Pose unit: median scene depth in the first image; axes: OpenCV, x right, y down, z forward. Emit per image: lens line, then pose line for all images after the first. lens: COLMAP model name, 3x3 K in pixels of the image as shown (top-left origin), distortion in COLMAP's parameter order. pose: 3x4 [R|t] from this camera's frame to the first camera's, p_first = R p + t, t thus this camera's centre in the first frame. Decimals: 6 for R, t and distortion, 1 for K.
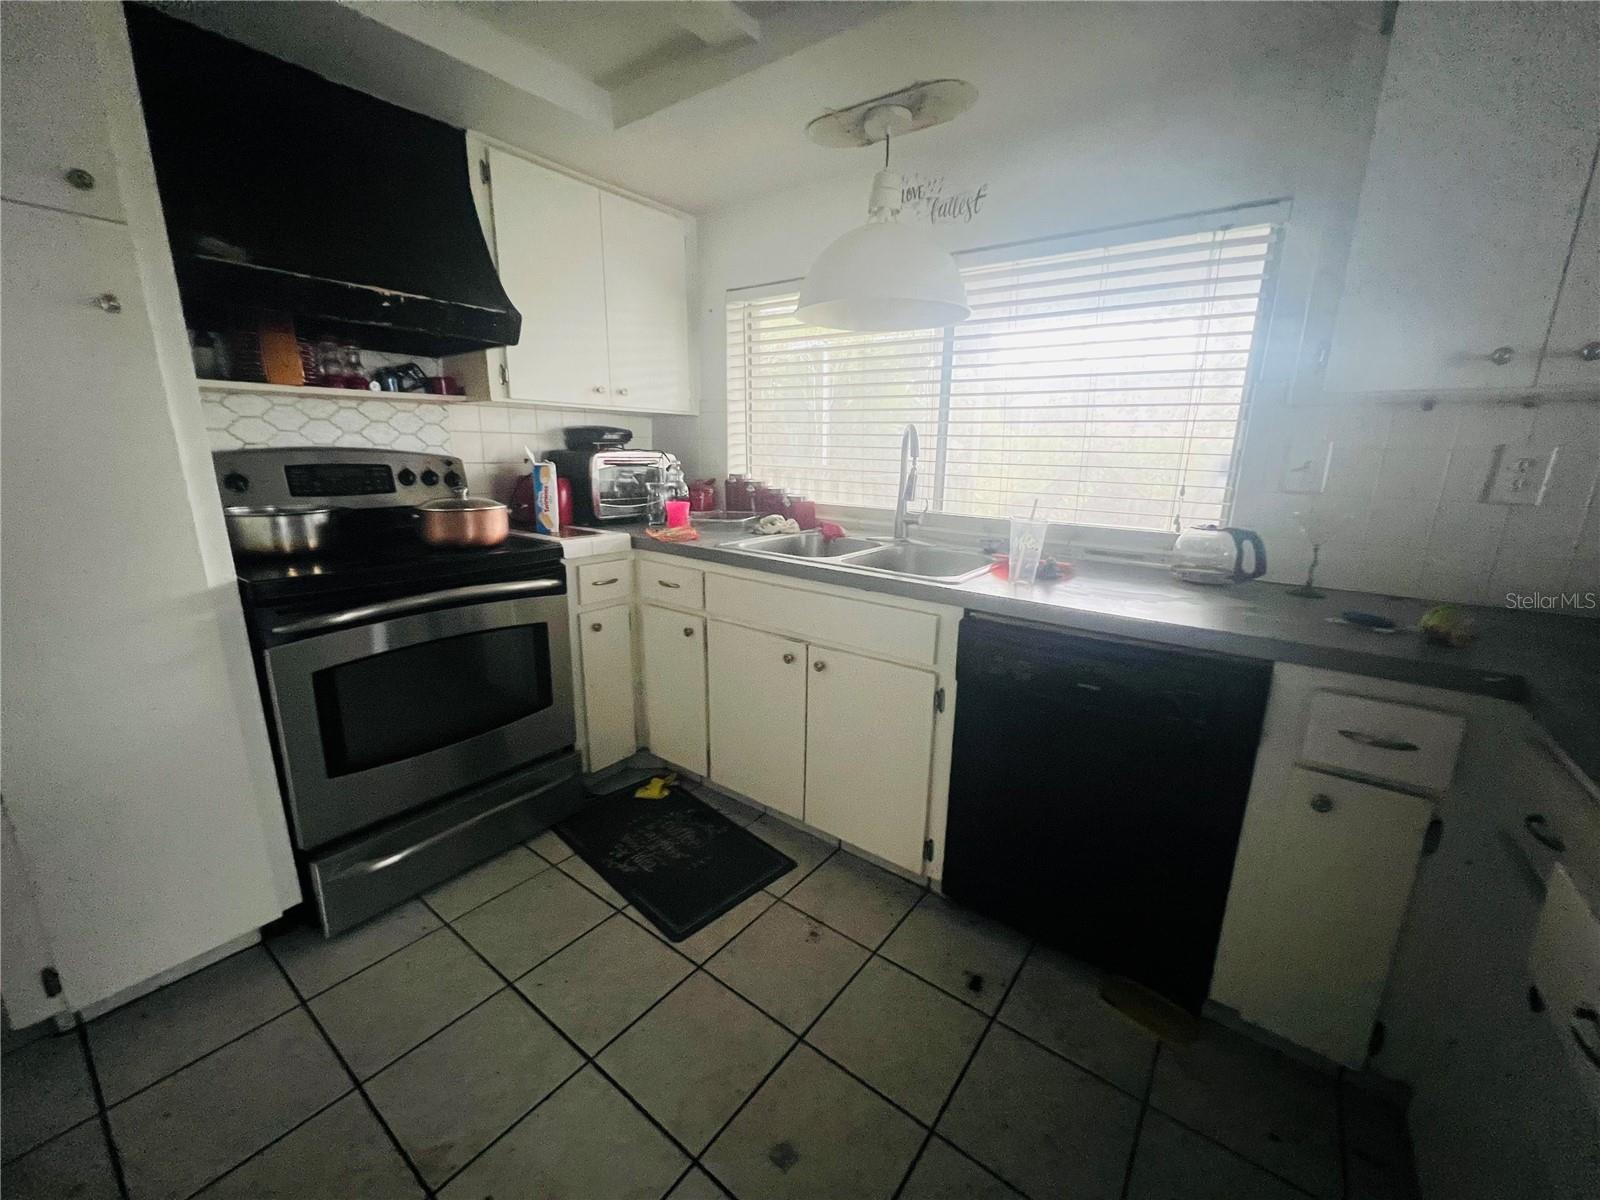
lens RADIAL K [[647.0, 0, 796.7], [0, 647.0, 591.8], [0, 0, 1]] dist [-0.001356, 0.000228]
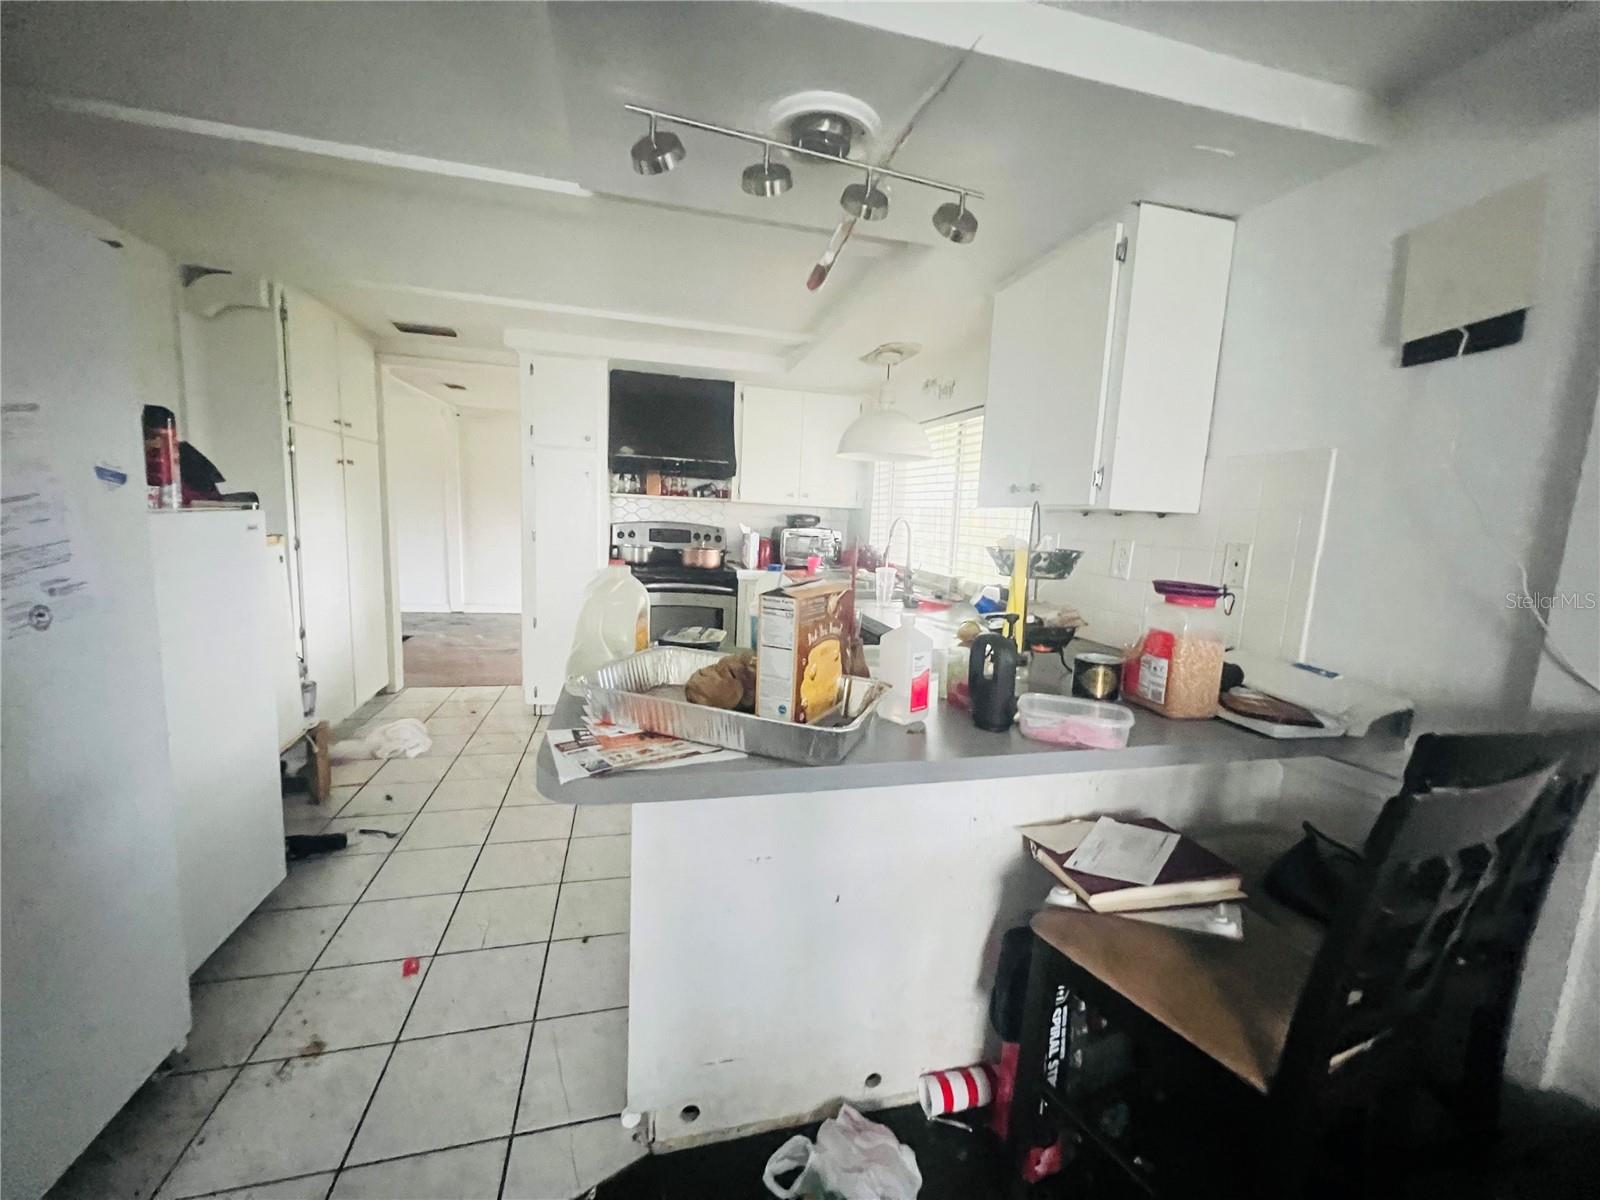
lens RADIAL K [[647.0, 0, 803.2], [0, 647.0, 595.1], [0, 0, 1]] dist [-0.001356, 0.000228]
pose [[0.787825, 0.095401, -0.608466, 0.976611], [-0.166300, 0.984186, -0.061011, 0.083088], [0.593023, 0.149254, 0.791231, -0.440083]]
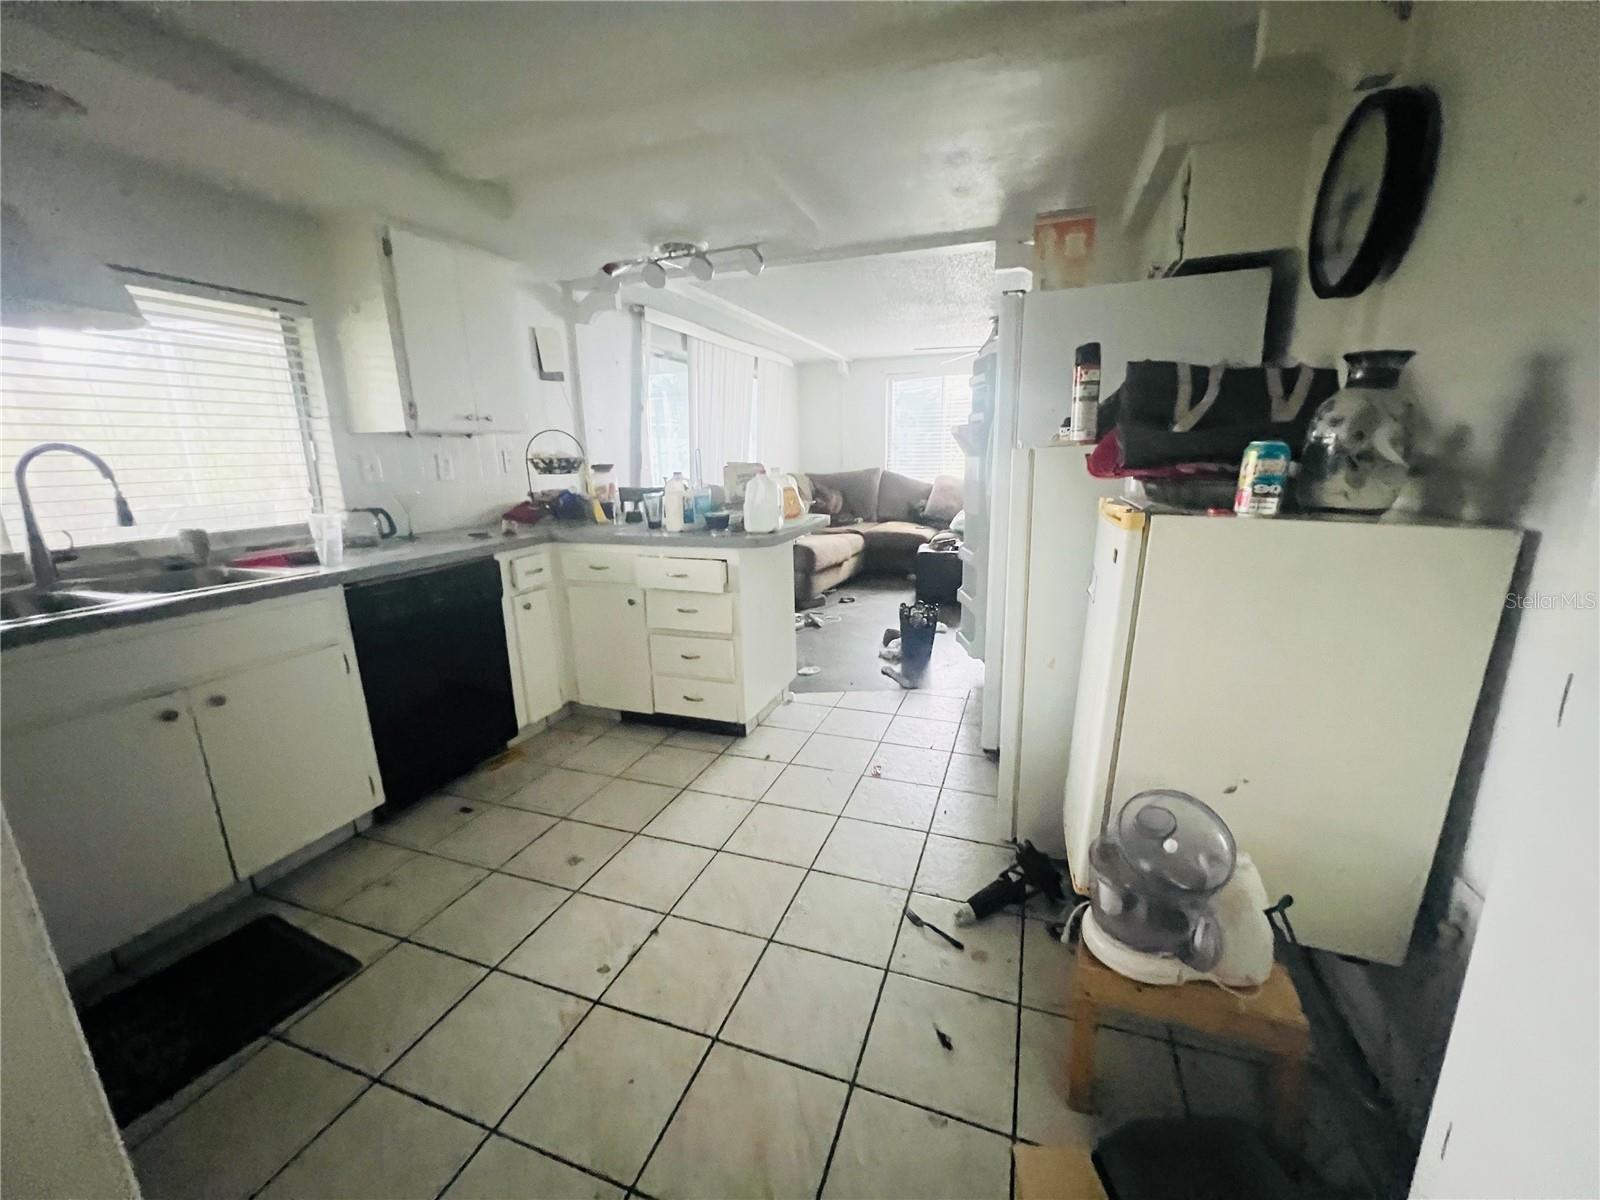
lens RADIAL K [[647.0, 0, 794.9], [0, 647.0, 607.9], [0, 0, 1]] dist [-0.001356, 0.000228]
pose [[-0.270478, -0.231826, 0.934397, -2.454330], [0.243864, 0.922422, 0.299446, -0.198417], [-0.931328, 0.308860, -0.192961, 0.871805]]
